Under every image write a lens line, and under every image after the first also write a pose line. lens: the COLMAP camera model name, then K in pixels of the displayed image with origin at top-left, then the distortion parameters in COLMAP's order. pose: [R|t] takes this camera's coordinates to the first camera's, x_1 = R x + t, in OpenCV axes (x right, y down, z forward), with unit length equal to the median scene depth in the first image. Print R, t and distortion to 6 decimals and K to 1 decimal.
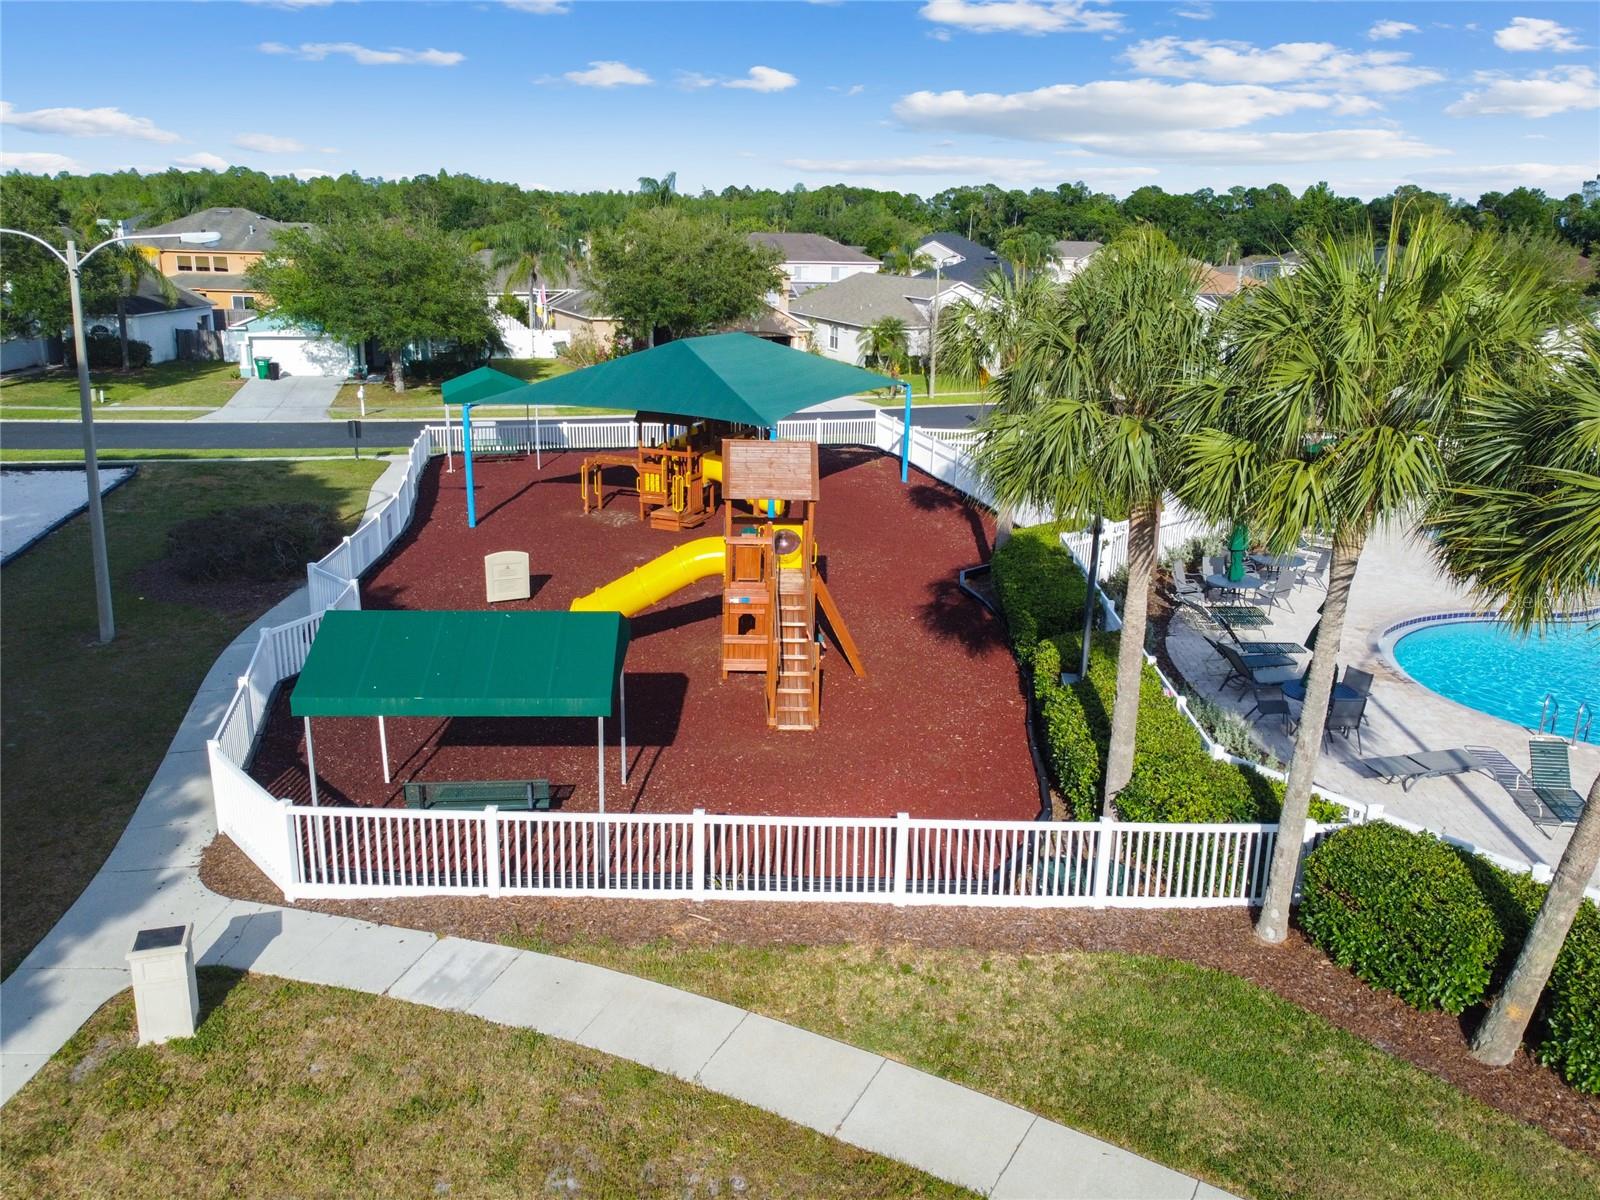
lens RADIAL K [[1255.5, 0, 802.5], [0, 1255.5, 597.8], [0, 0, 1]] dist [-0.000089, -0.001371]
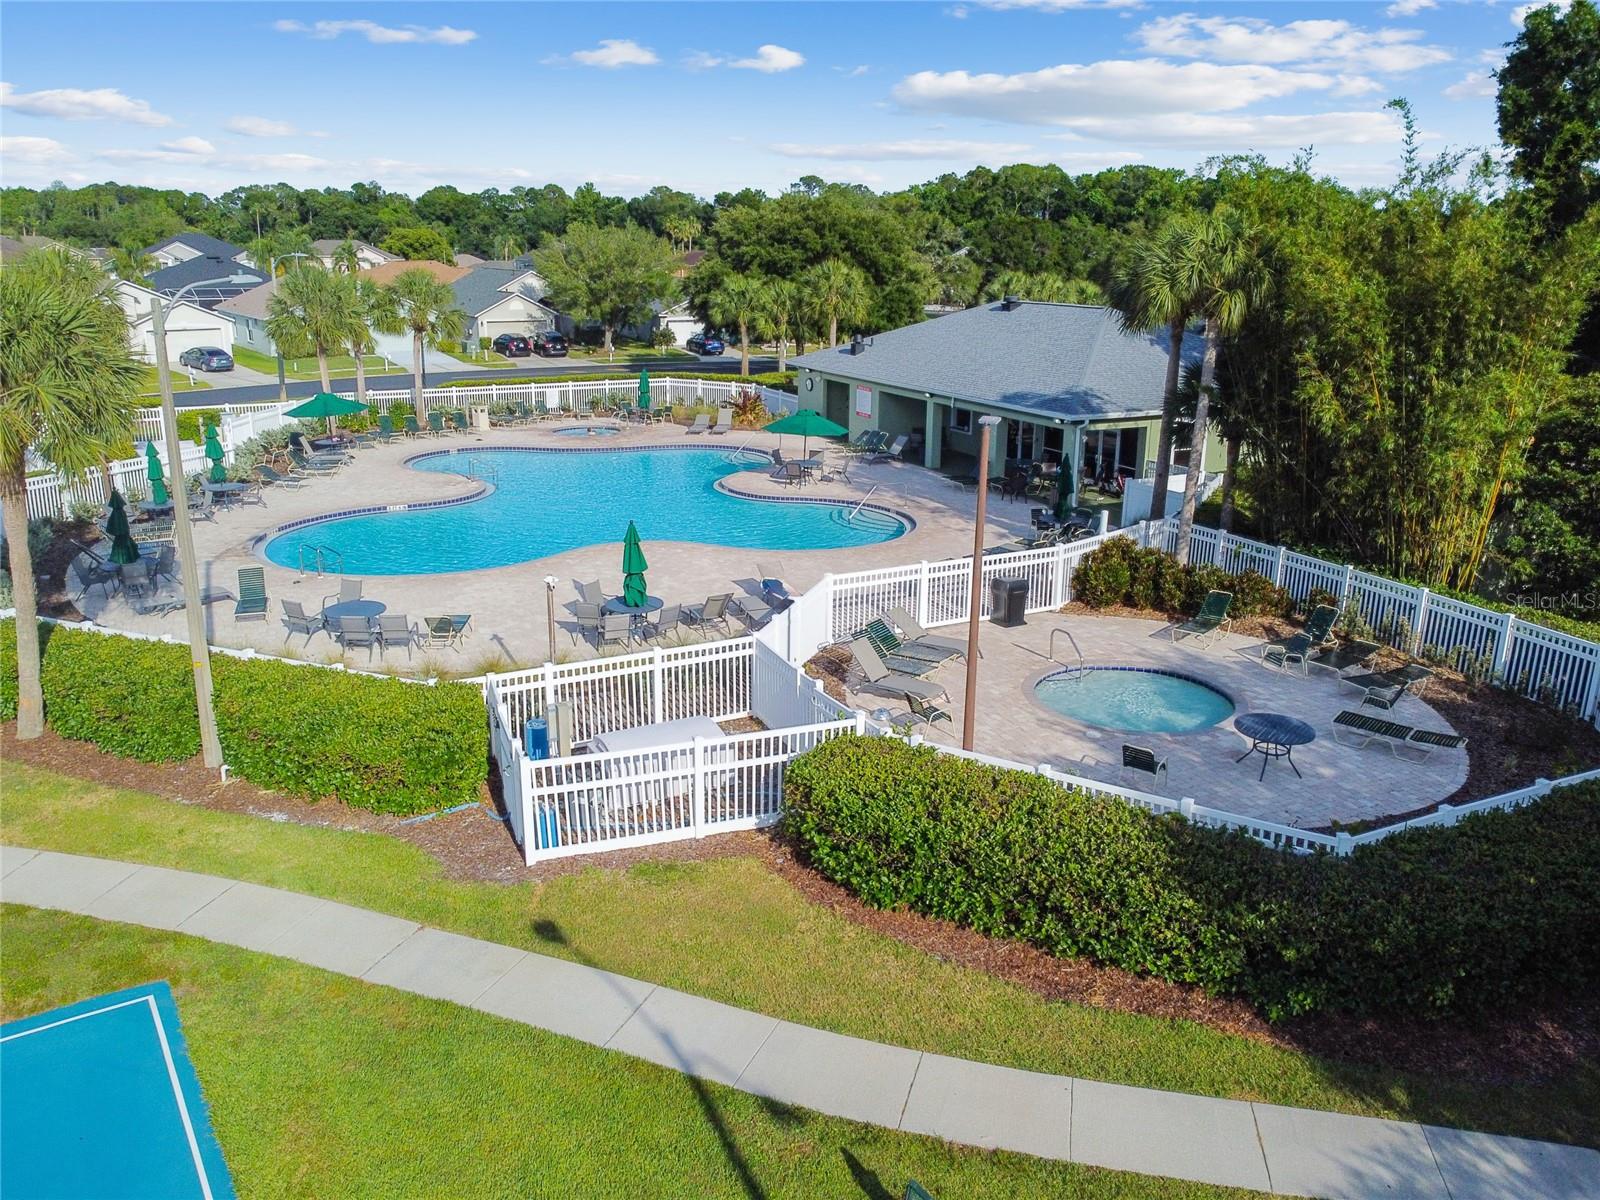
lens RADIAL K [[1229.3, 0, 794.5], [0, 1229.3, 601.5], [0, 0, 1]] dist [-0.003020, 0.001504]
pose [[0.880275, -0.147523, 0.450946, 0.477535], [0.142971, 0.988732, 0.044365, 0.172808], [-0.452410, 0.025419, 0.891448, -0.570524]]
